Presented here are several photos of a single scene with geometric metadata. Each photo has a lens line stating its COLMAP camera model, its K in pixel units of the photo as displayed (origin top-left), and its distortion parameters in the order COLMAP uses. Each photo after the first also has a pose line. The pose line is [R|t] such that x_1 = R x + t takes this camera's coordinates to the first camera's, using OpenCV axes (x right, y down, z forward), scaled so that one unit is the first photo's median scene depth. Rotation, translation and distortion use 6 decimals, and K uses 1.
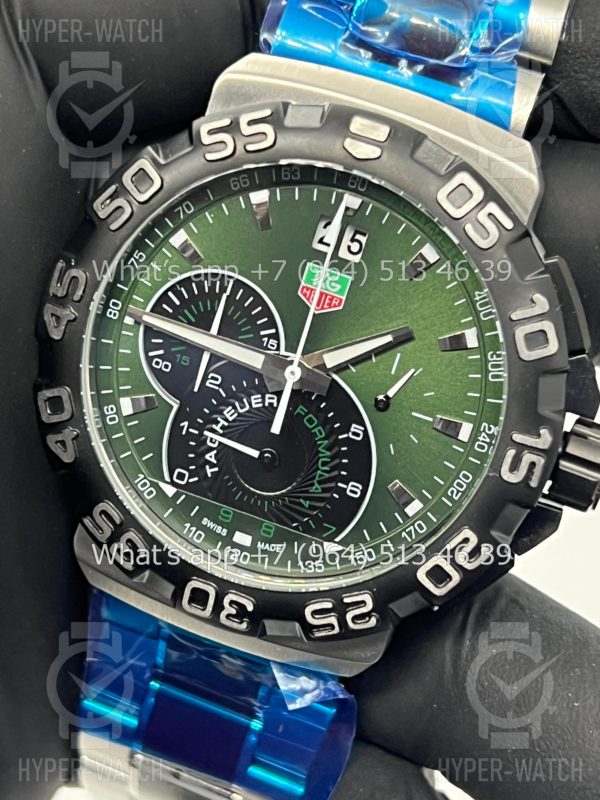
lens RADIAL K [[1820.3, 0, 300.0], [0, 1820.3, 400.0], [0, 0, 1]] dist [0.249416, 0.020057]
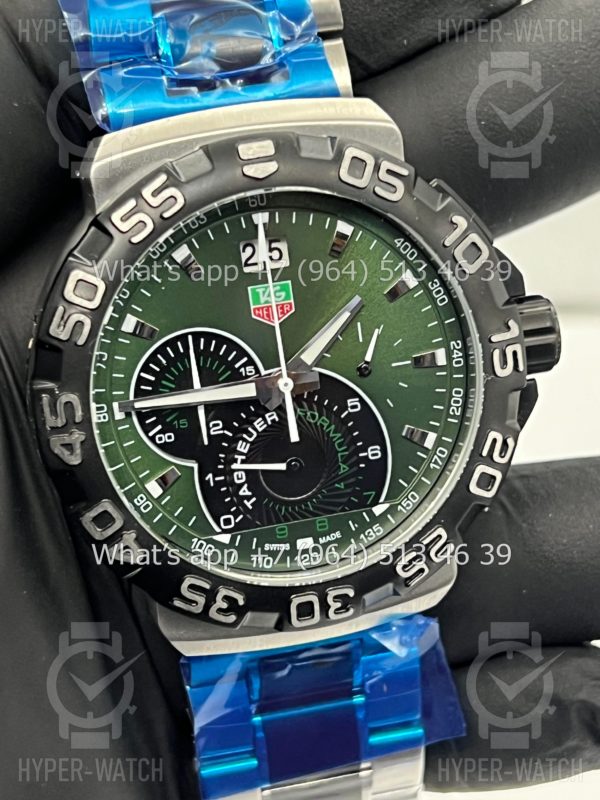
lens RADIAL K [[1820.3, 0, 300.0], [0, 1820.3, 400.0], [0, 0, 1]] dist [0.249416, 0.020057]
pose [[0.825735, -0.475614, 0.303238, -0.324707], [0.462442, 0.878647, 0.118857, -0.129444], [-0.322969, 0.042085, 0.945473, -0.020088]]
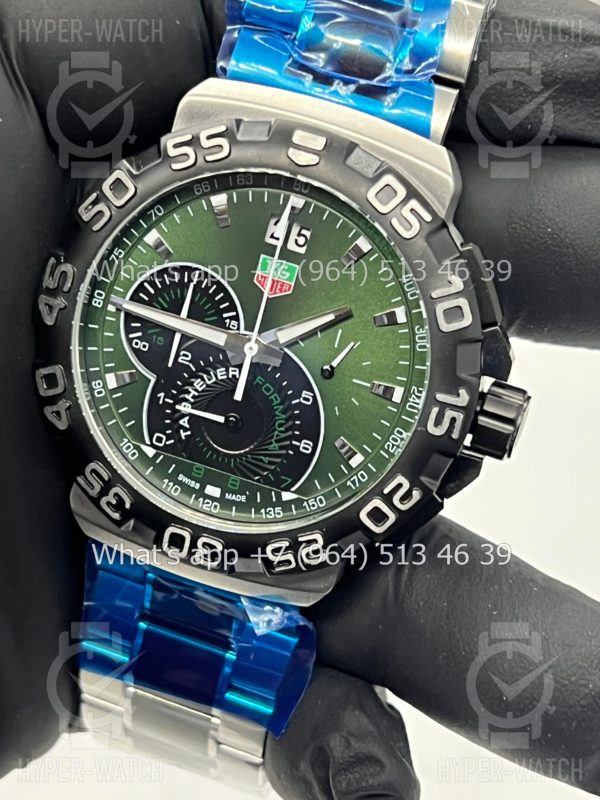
lens RADIAL K [[1820.3, 0, 300.0], [0, 1820.3, 400.0], [0, 0, 1]] dist [0.249416, 0.020057]
pose [[0.999669, -0.025384, -0.004131, 0.031483], [0.025367, 0.999670, -0.004046, 0.023895], [0.004232, 0.003940, 0.999983, -0.177759]]
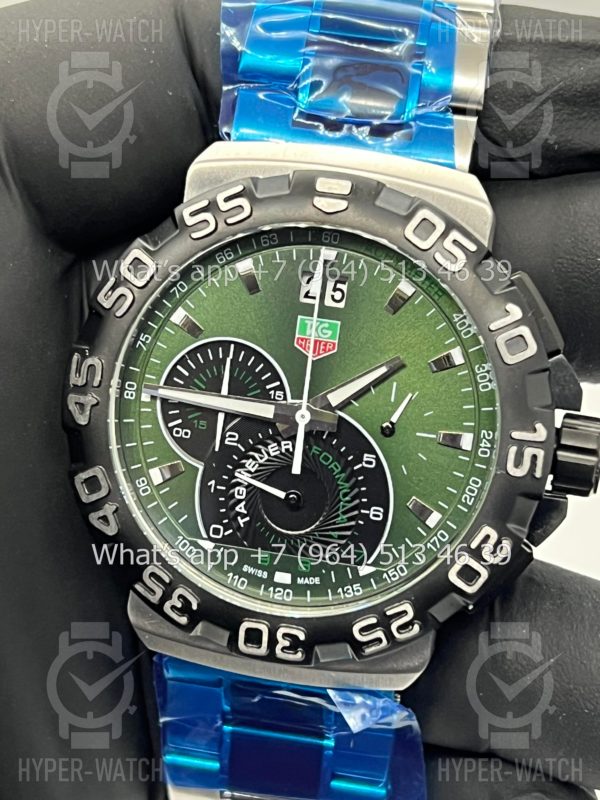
lens RADIAL K [[1820.3, 0, 300.0], [0, 1820.3, 400.0], [0, 0, 1]] dist [0.249416, 0.020057]
pose [[0.984130, -0.172810, 0.040303, -0.047529], [0.175762, 0.980538, -0.087480, 0.070199], [-0.024401, 0.093176, 0.995351, -0.088820]]
